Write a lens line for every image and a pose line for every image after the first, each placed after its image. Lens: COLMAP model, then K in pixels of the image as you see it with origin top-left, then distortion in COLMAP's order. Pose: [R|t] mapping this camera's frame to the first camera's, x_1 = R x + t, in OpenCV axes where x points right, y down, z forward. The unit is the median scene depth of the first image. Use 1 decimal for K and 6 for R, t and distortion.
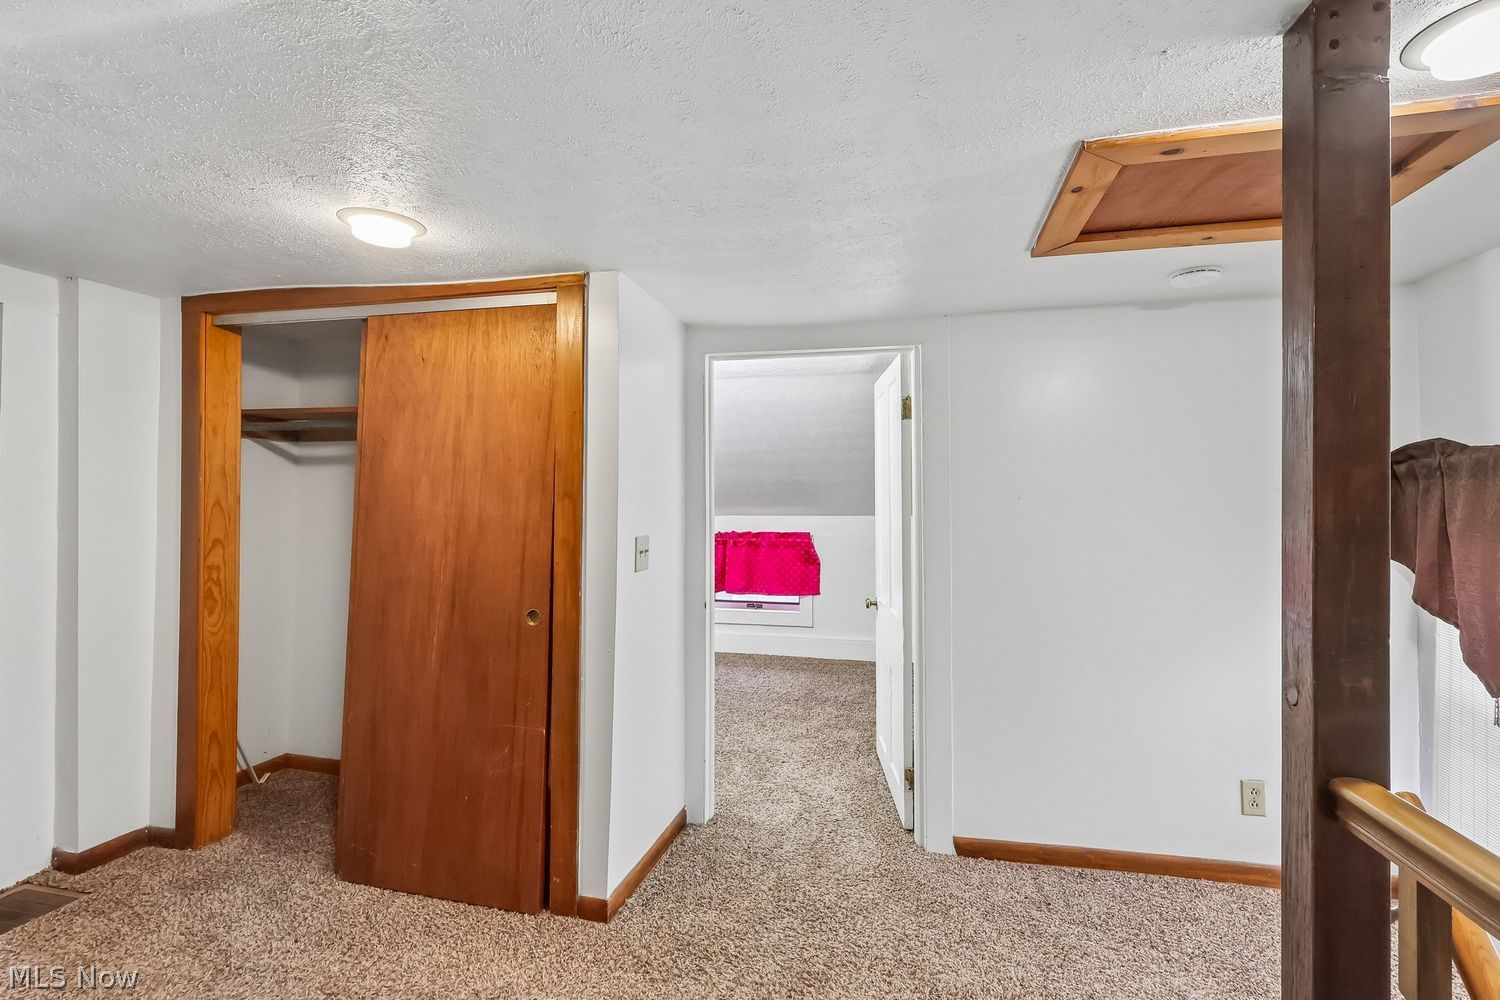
lens RADIAL K [[696.3, 0, 749.9], [0, 696.3, 500.6], [0, 0, 1]] dist [-0.003206, 0.002402]
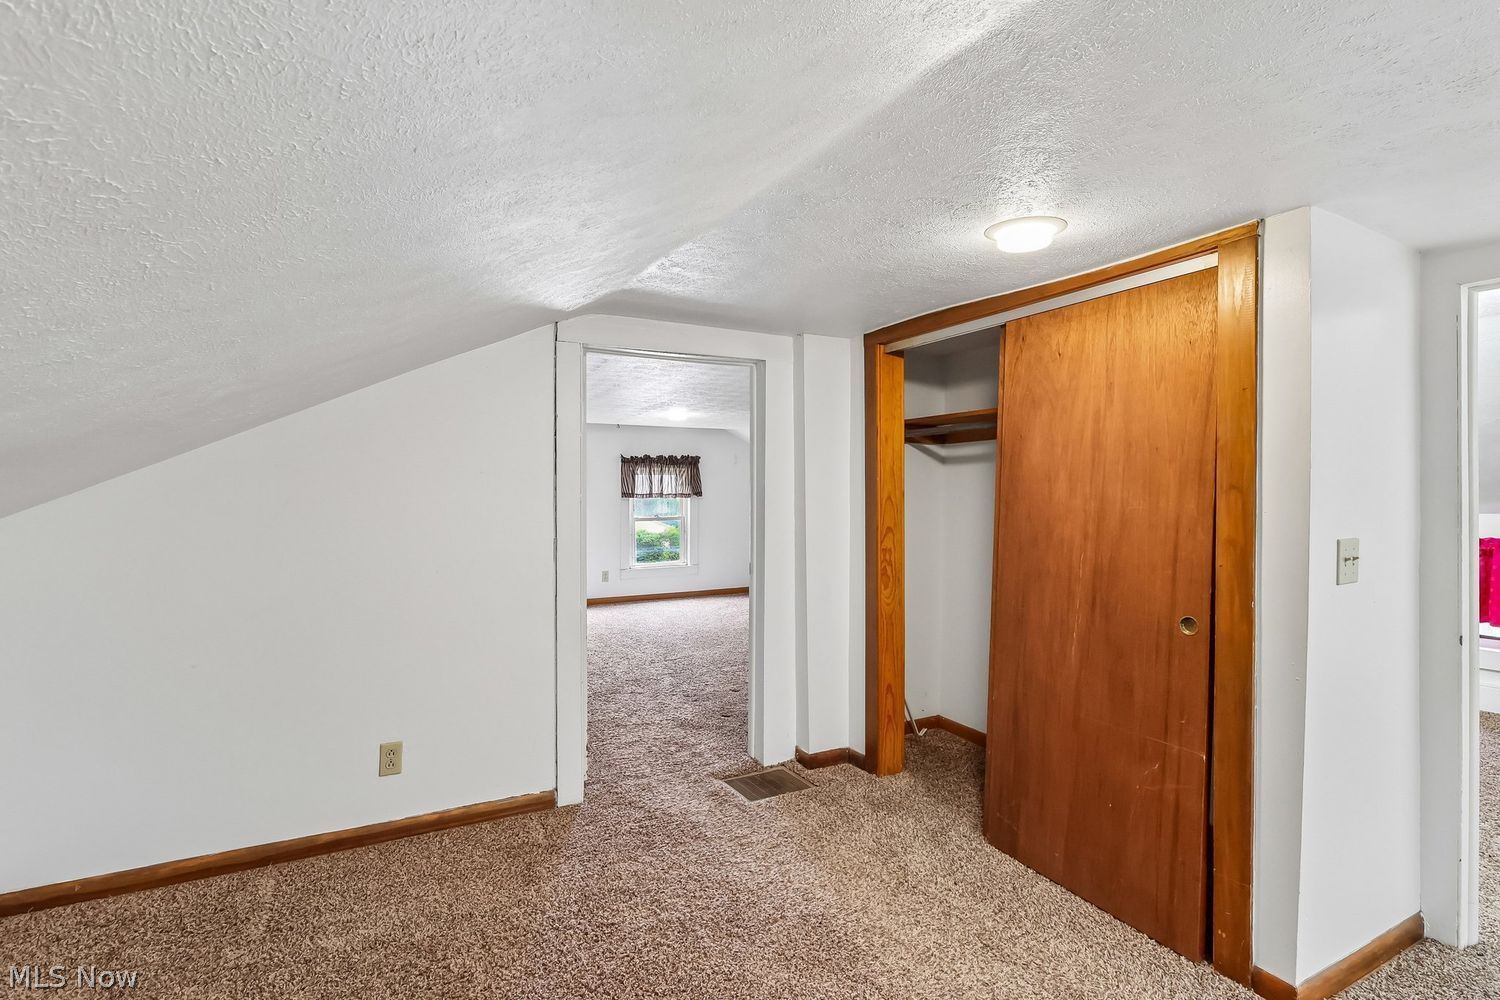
lens RADIAL K [[696.3, 0, 748.0], [0, 696.3, 495.0], [0, 0, 1]] dist [-0.003206, 0.002402]
pose [[0.678763, -0.005369, -0.734338, -0.040109], [0.005636, 0.999982, -0.002101, 0.000009], [0.734336, -0.002712, 0.678781, -0.014873]]
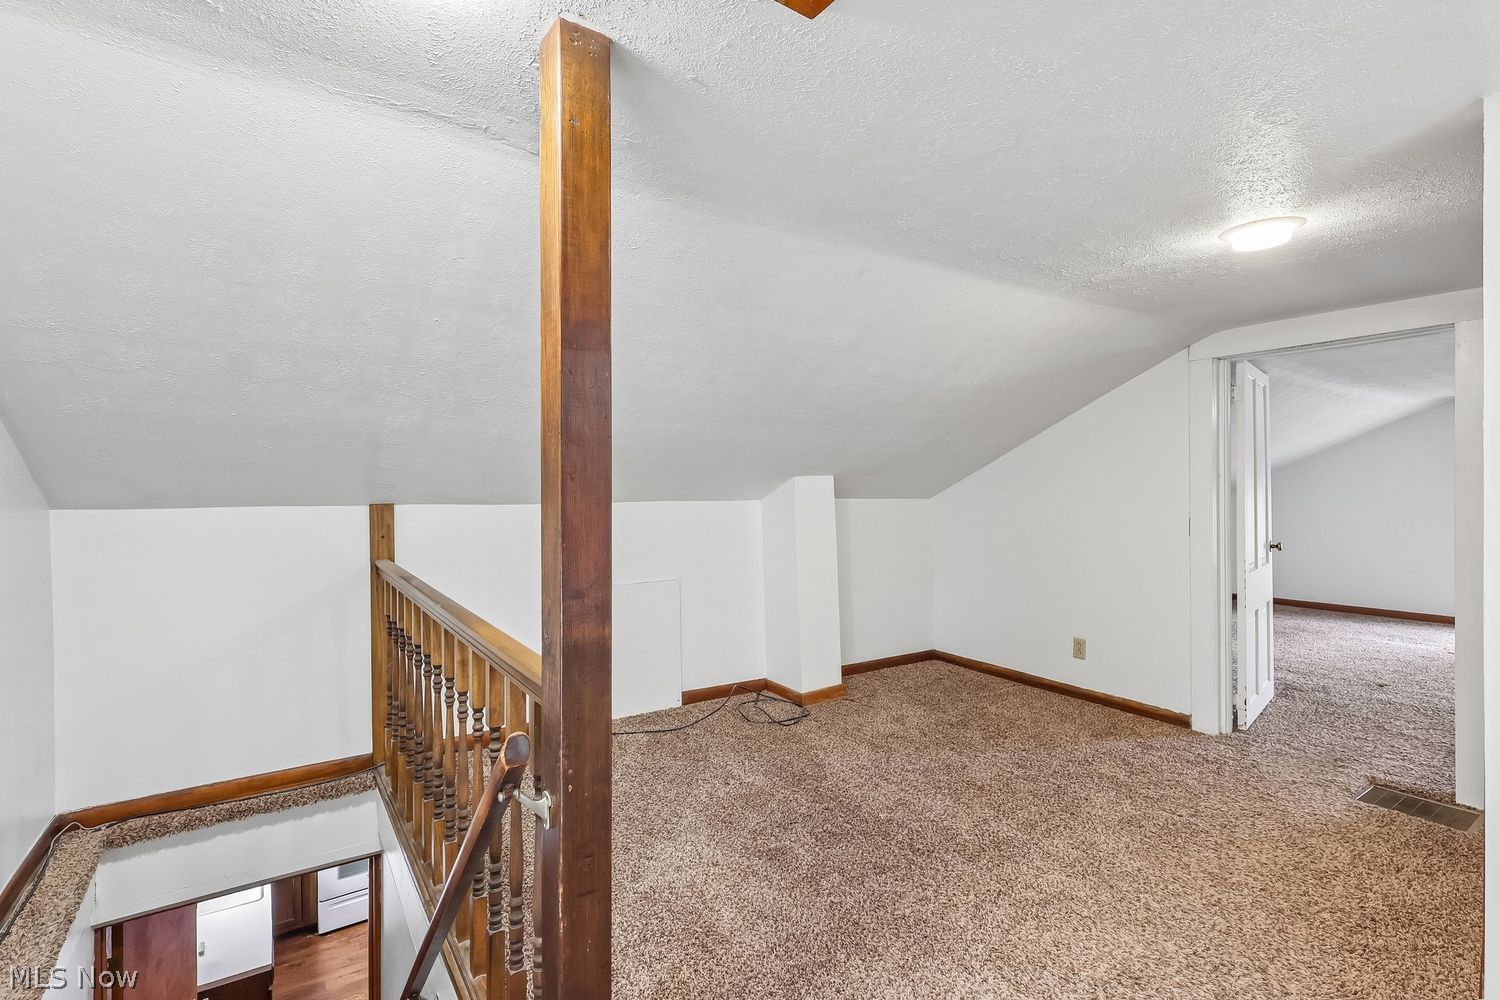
lens RADIAL K [[696.3, 0, 747.9], [0, 696.3, 495.1], [0, 0, 1]] dist [-0.003206, 0.002402]
pose [[-0.669732, -0.004677, -0.742588, 0.584628], [-0.002456, 0.999989, -0.004084, 0.032278], [0.742599, -0.000911, -0.669736, 0.810711]]
